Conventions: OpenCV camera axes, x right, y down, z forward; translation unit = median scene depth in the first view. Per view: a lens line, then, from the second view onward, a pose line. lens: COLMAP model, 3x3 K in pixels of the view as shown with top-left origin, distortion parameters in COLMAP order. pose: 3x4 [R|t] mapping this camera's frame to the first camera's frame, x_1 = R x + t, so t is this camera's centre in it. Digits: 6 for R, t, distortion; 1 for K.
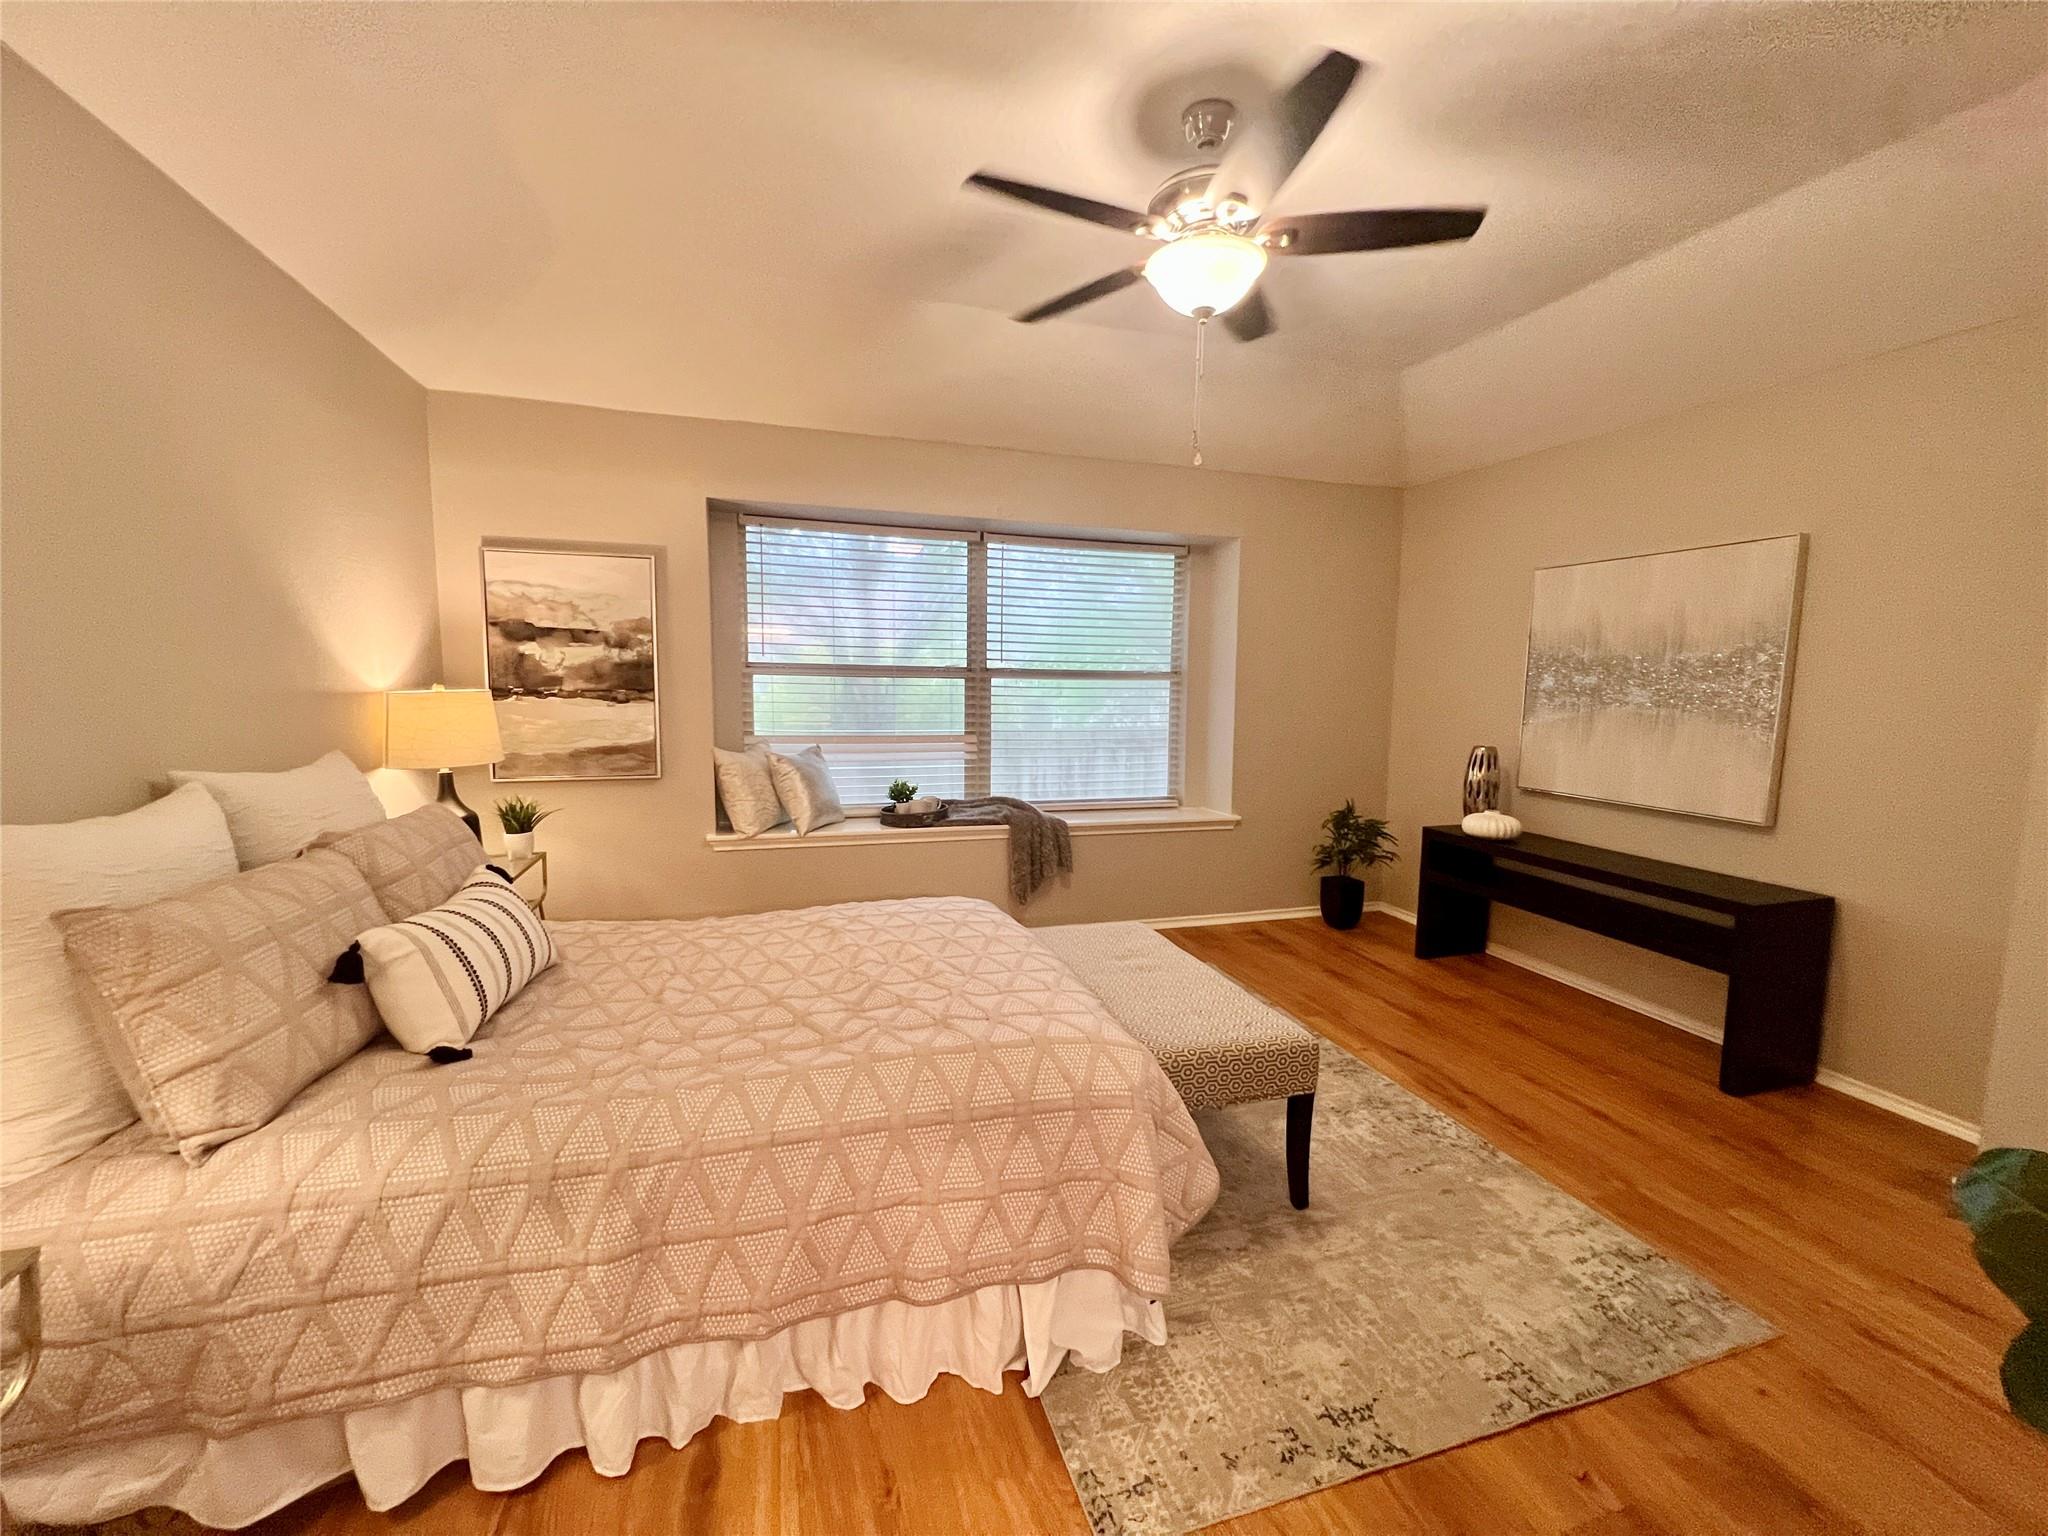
lens RADIAL K [[819.1, 0, 1017.8], [0, 819.1, 762.8], [0, 0, 1]] dist [-0.005221, 0.000662]
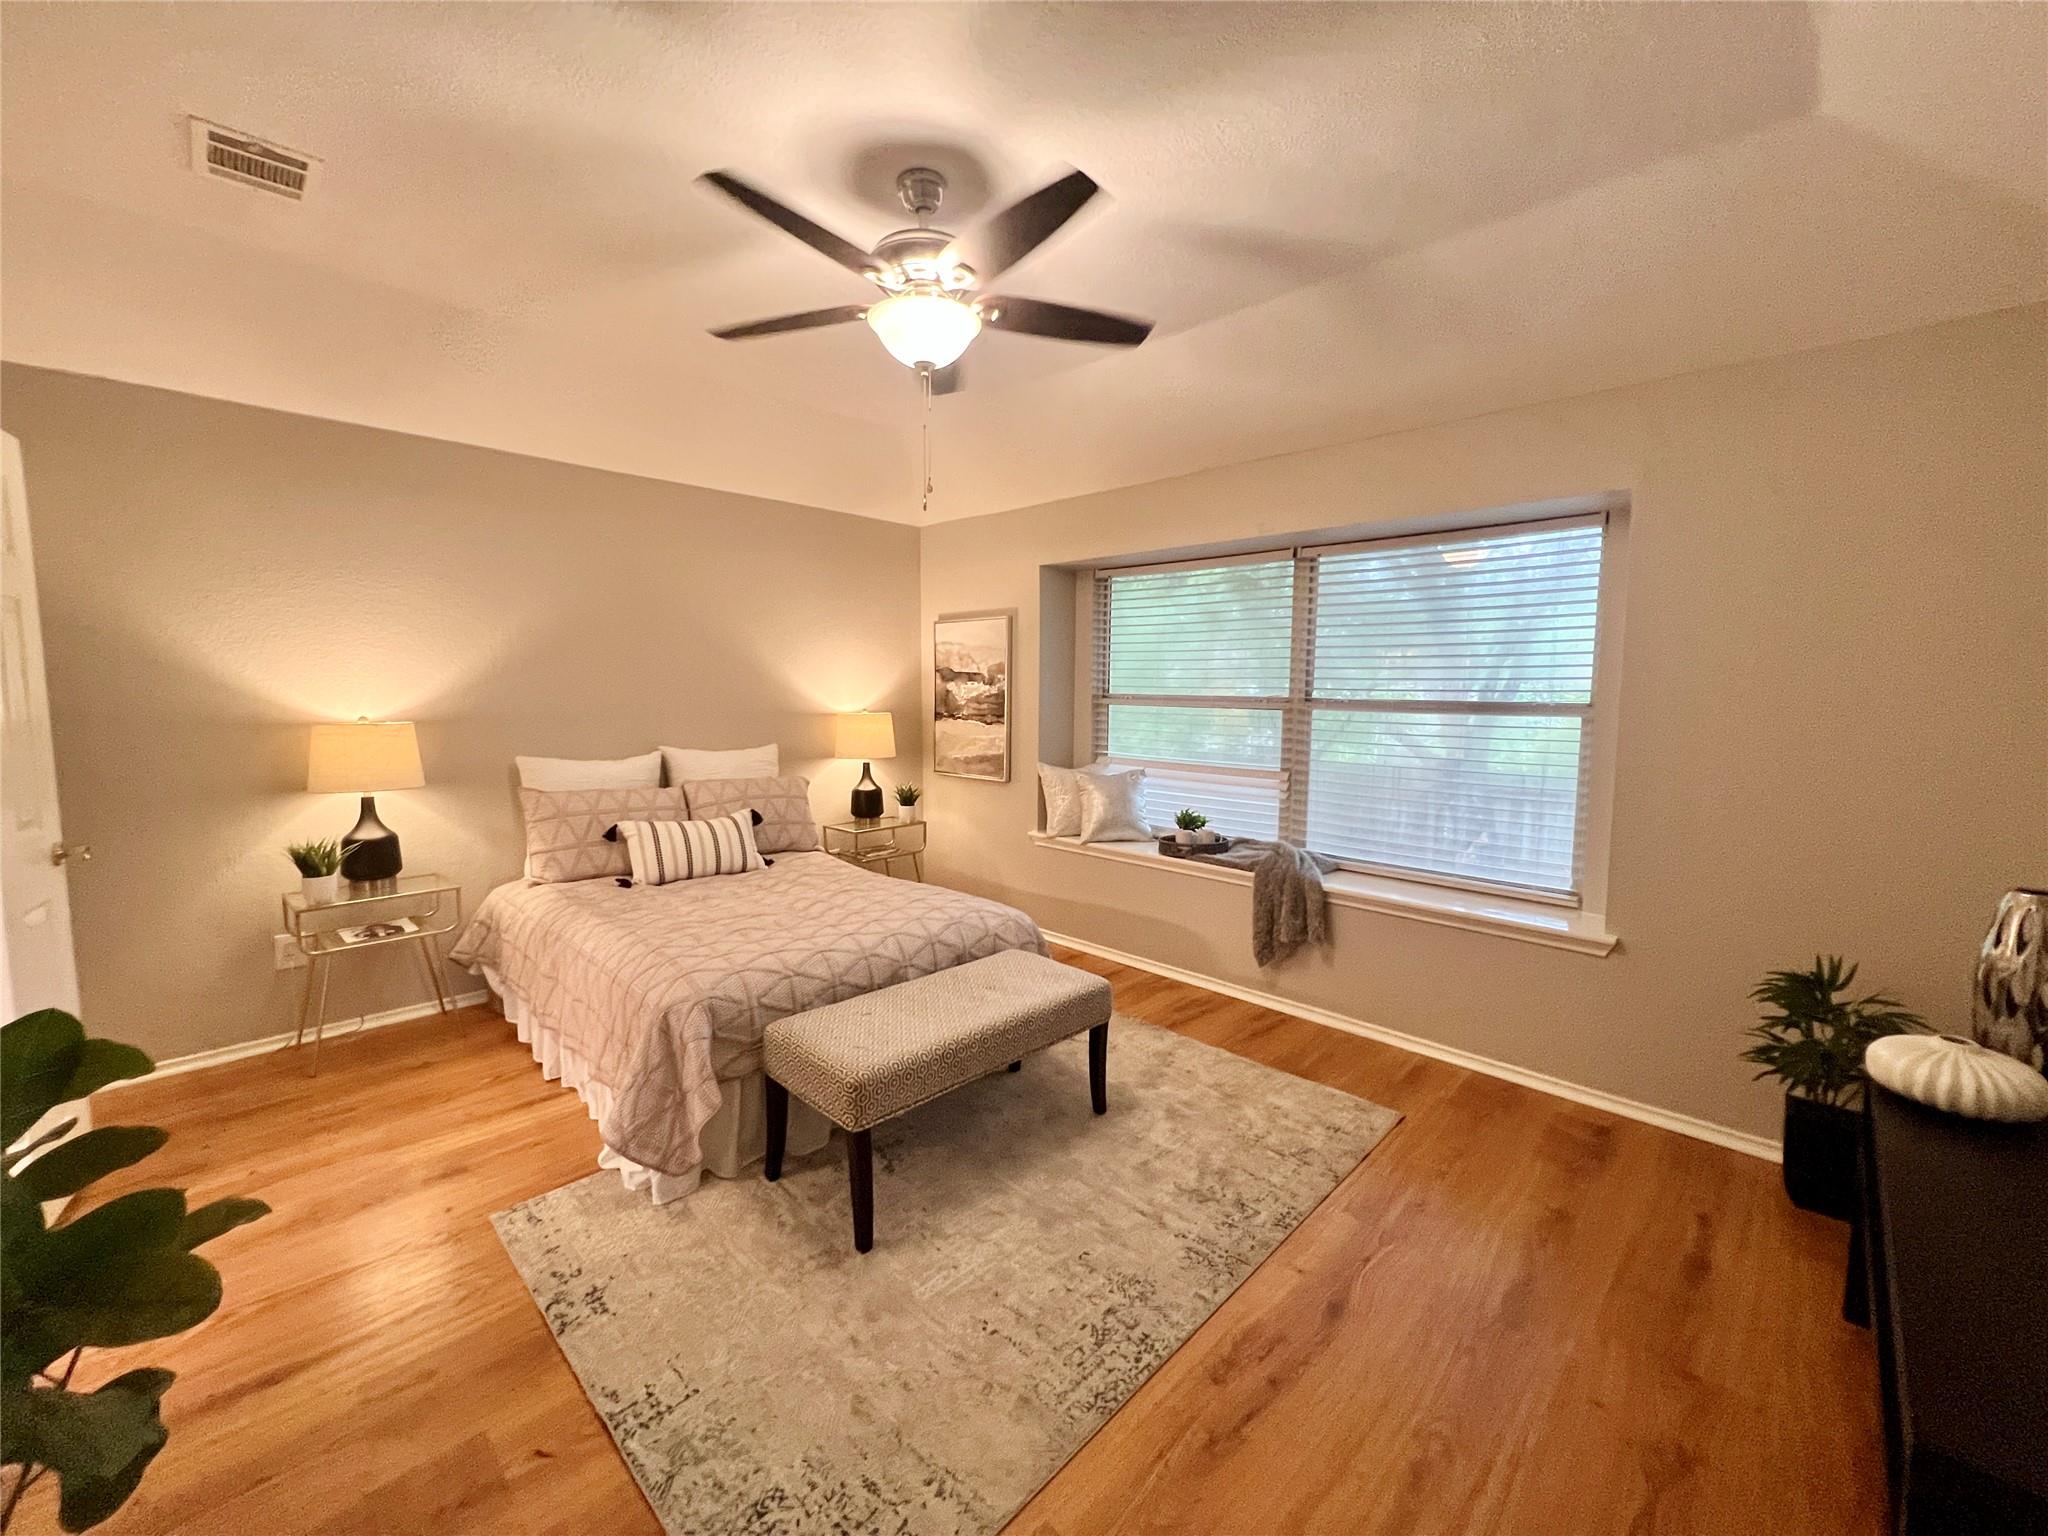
lens RADIAL K [[819.1, 0, 1017.8], [0, 819.1, 762.8], [0, 0, 1]] dist [-0.005221, 0.000662]
pose [[0.475791, 0.069489, -0.876809, 0.778394], [-0.095254, 0.995082, 0.027174, -0.053436], [0.874385, 0.070591, 0.480071, 0.400457]]
